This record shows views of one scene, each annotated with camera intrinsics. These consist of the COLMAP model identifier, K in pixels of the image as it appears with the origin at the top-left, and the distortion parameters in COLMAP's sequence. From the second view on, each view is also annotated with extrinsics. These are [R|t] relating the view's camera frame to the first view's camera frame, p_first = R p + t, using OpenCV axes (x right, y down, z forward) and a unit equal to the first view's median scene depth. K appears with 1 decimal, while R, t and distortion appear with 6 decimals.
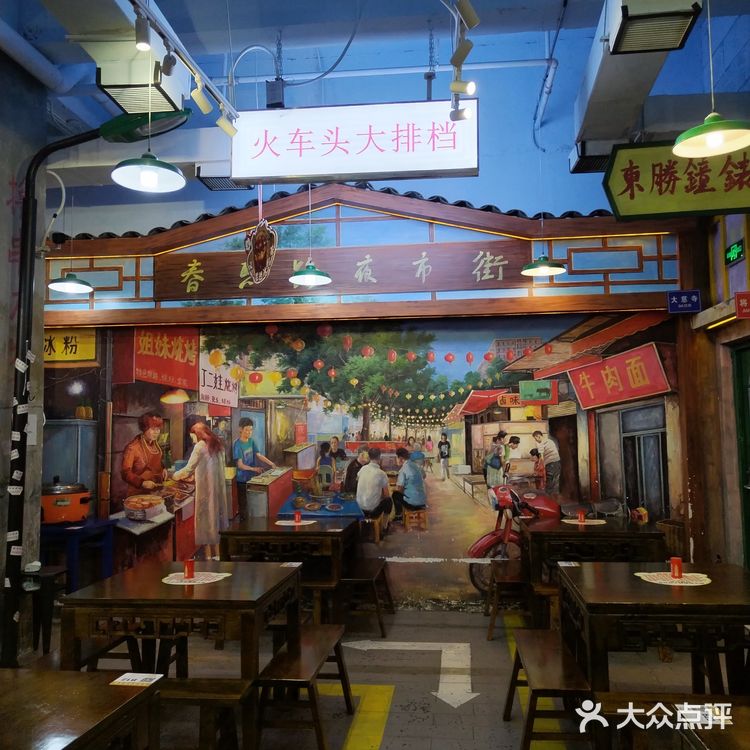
lens RADIAL K [[735.6, 0, 375.0], [0, 735.6, 375.0], [0, 0, 1]] dist [0.104007, -0.280308]
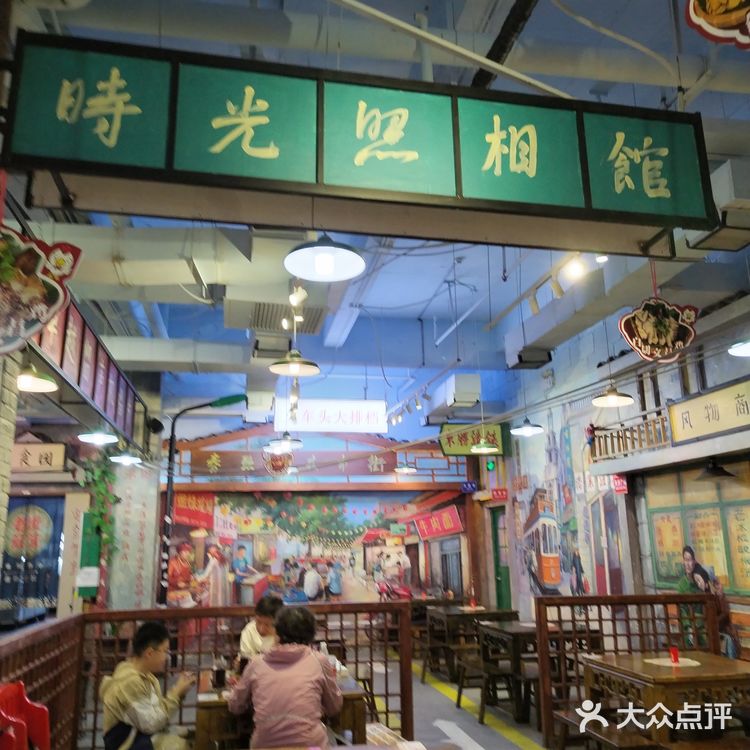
lens RADIAL K [[735.6, 0, 375.0], [0, 735.6, 375.0], [0, 0, 1]] dist [0.104007, -0.280308]
pose [[0.959363, 0.060605, 0.275591, -0.391848], [-0.017262, 0.987439, -0.157055, -0.072862], [-0.281648, 0.145915, 0.948358, -0.858399]]
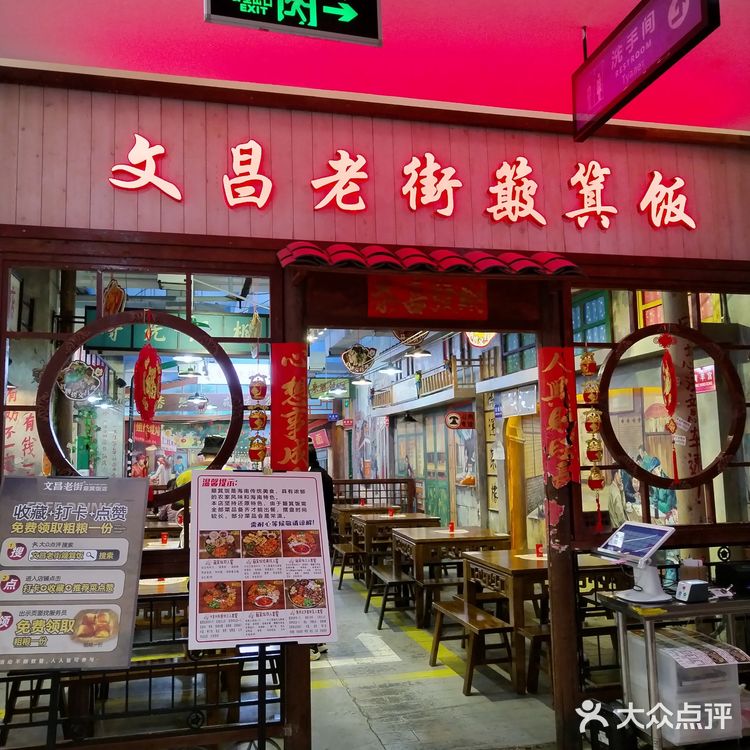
lens RADIAL K [[735.6, 0, 375.0], [0, 735.6, 375.0], [0, 0, 1]] dist [0.104007, -0.280308]
pose [[0.942041, 0.030212, 0.334135, -0.426322], [-0.017816, 0.999037, -0.040103, -0.143803], [-0.335025, 0.031826, 0.941672, -1.841959]]
